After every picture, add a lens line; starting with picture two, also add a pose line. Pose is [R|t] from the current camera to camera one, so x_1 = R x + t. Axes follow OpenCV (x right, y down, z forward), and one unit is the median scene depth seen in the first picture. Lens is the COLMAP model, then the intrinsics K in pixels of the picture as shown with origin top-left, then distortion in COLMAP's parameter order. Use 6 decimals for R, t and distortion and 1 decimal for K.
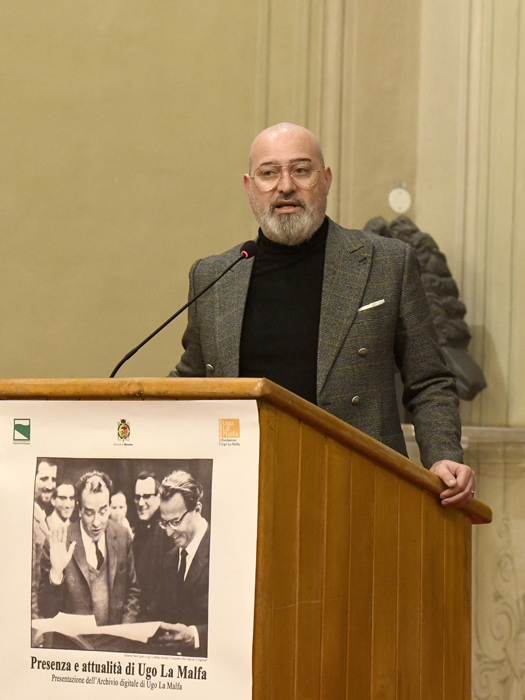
lens RADIAL K [[2899.8, 0, 262.5], [0, 2899.8, 350.0], [0, 0, 1]] dist [0.083324, 11.239242]
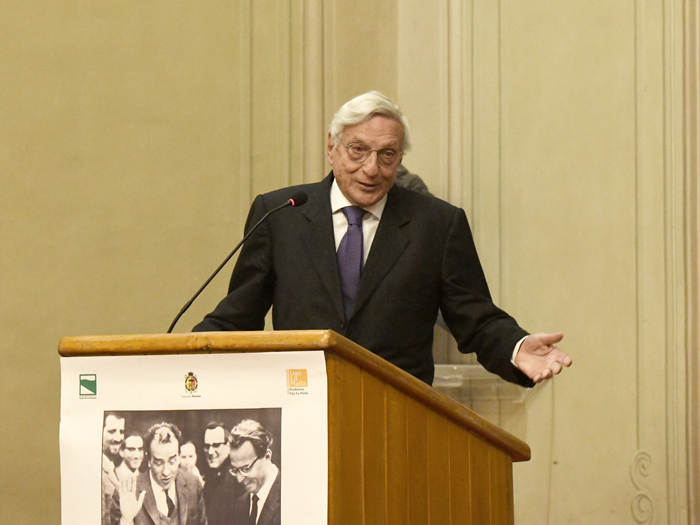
lens RADIAL K [[3098.7, 0, 350.0], [0, 3098.7, 262.5], [0, 0, 1]] dist [0.569647, -2.390619]
pose [[0.996916, -0.025270, 0.074298, -0.072704], [0.025549, 0.999670, -0.002818, -0.011067], [-0.074202, 0.004708, 0.997232, -0.123010]]
